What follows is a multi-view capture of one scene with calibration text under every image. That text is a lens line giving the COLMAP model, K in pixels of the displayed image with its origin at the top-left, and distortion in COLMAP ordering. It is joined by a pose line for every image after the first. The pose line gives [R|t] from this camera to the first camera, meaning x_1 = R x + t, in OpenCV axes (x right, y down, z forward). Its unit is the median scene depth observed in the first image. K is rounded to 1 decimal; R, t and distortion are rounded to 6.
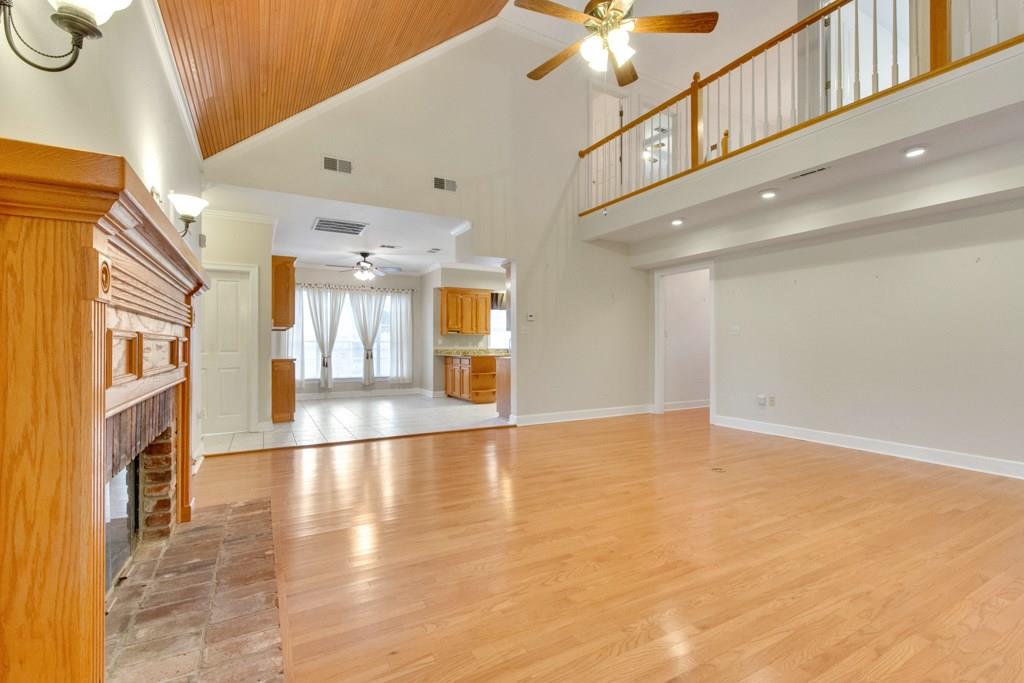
lens RADIAL K [[449.5, 0, 512.0], [0, 449.5, 341.5], [0, 0, 1]] dist [-0.001591, -0.000065]
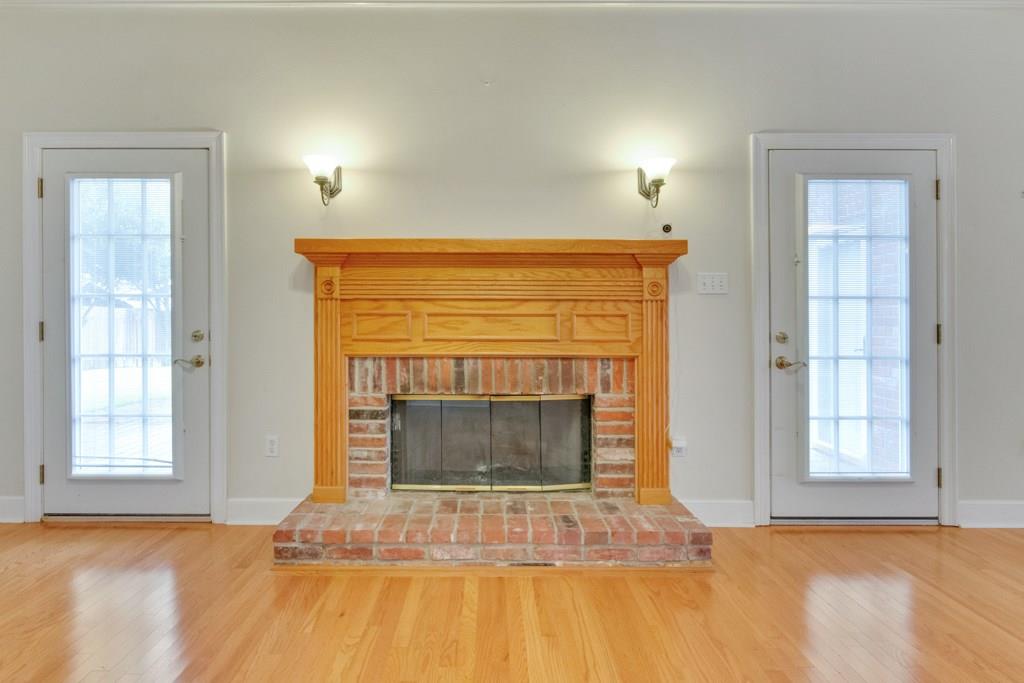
lens RADIAL K [[559.0, 0, 485.6], [0, 559.0, 321.3], [0, 0, 1]] dist [0.000322, -0.000100]
pose [[-0.492641, -0.003848, -0.870224, 0.126916], [0.002933, 0.999977, -0.006082, 0.005697], [0.870228, -0.005548, -0.492619, 0.353628]]
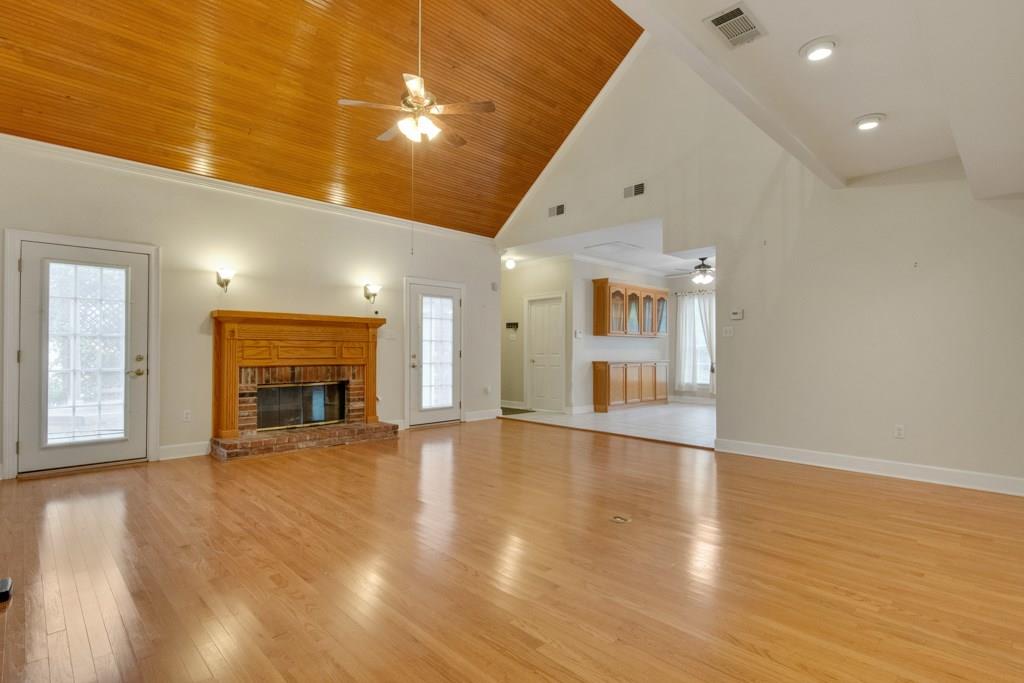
lens RADIAL K [[504.9, 0, 505.8], [0, 504.9, 337.4], [0, 0, 1]] dist [0.003482, 0.000167]
pose [[0.259880, -0.021364, -0.965405, 0.554542], [0.001877, 0.999765, -0.021619, 0.002176], [0.965639, 0.003806, 0.259859, 0.275234]]
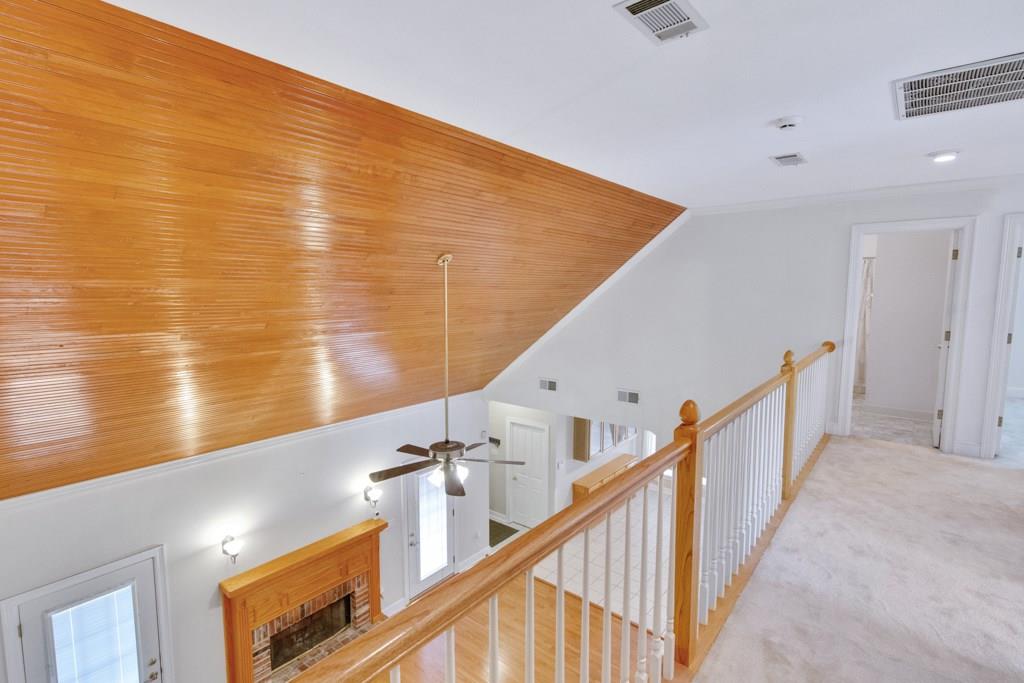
lens RADIAL K [[493.6, 0, 506.7], [0, 493.6, 336.7], [0, 0, 1]] dist [0.003101, 0.001378]
pose [[0.365341, 0.089467, -0.926565, 0.517123], [0.003071, 0.995249, 0.097310, -0.385740], [0.930869, -0.038397, 0.363330, 0.206601]]
